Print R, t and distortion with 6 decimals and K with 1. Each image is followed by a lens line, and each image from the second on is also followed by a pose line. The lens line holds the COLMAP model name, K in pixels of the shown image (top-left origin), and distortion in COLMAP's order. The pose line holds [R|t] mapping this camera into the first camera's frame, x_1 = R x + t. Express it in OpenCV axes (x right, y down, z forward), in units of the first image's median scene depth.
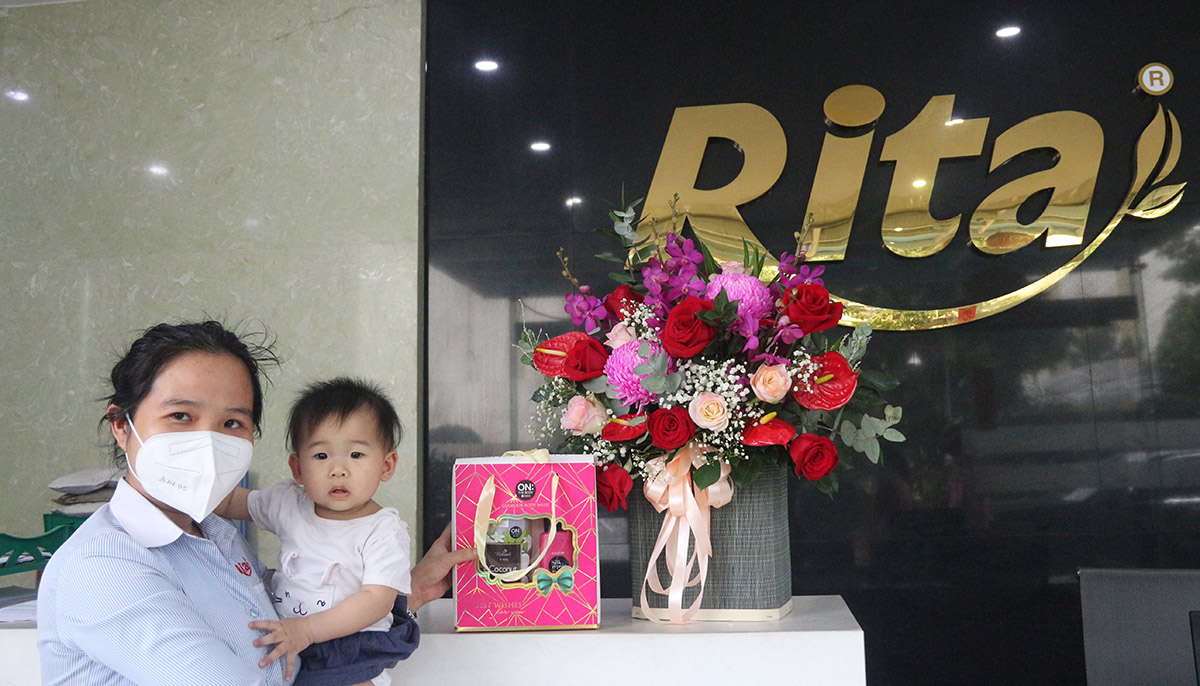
lens RADIAL K [[1089.8, 0, 590.2], [0, 1089.8, 269.8], [0, 0, 1]] dist [-0.128795, 0.106096]
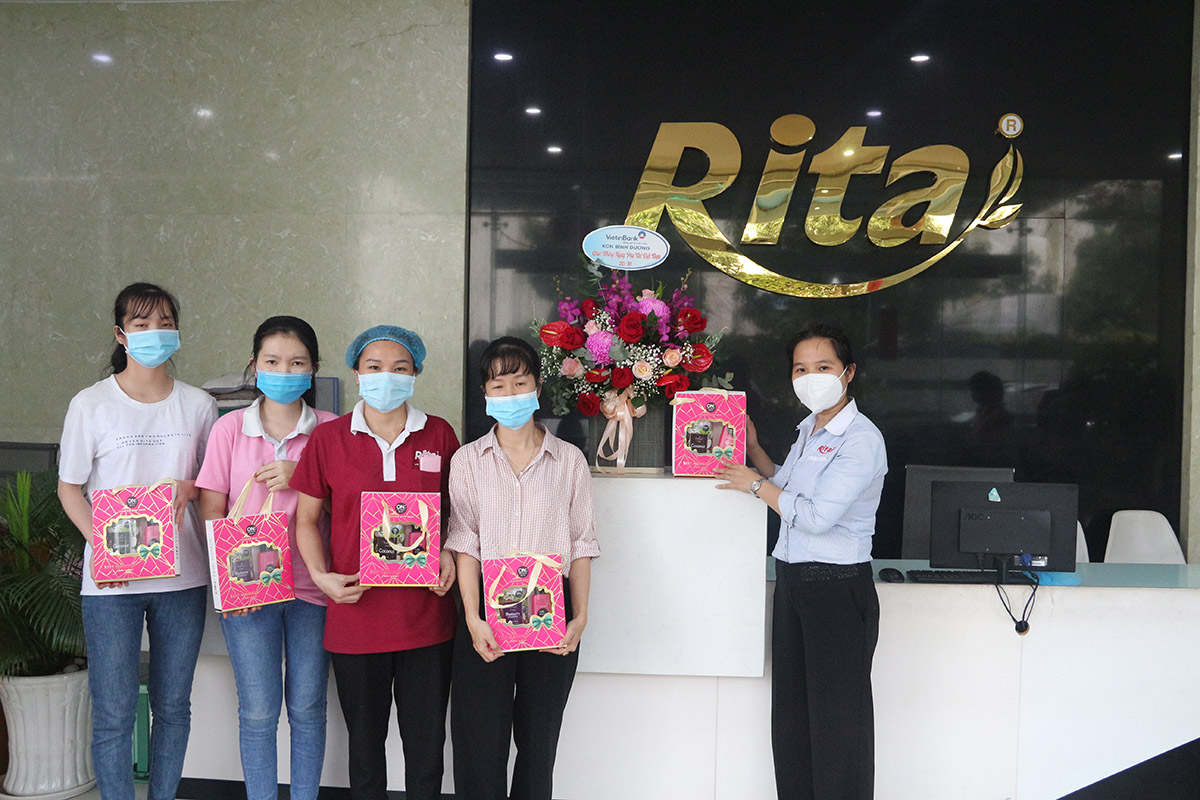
lens RADIAL K [[1067.1, 0, 620.2], [0, 1067.1, 383.2], [0, 0, 1]] dist [-0.088166, 0.036453]
pose [[0.996698, 0.034433, 0.073533, -0.055517], [-0.047911, 0.980567, 0.190244, -0.077975], [-0.065553, -0.193139, 0.978979, -0.333718]]
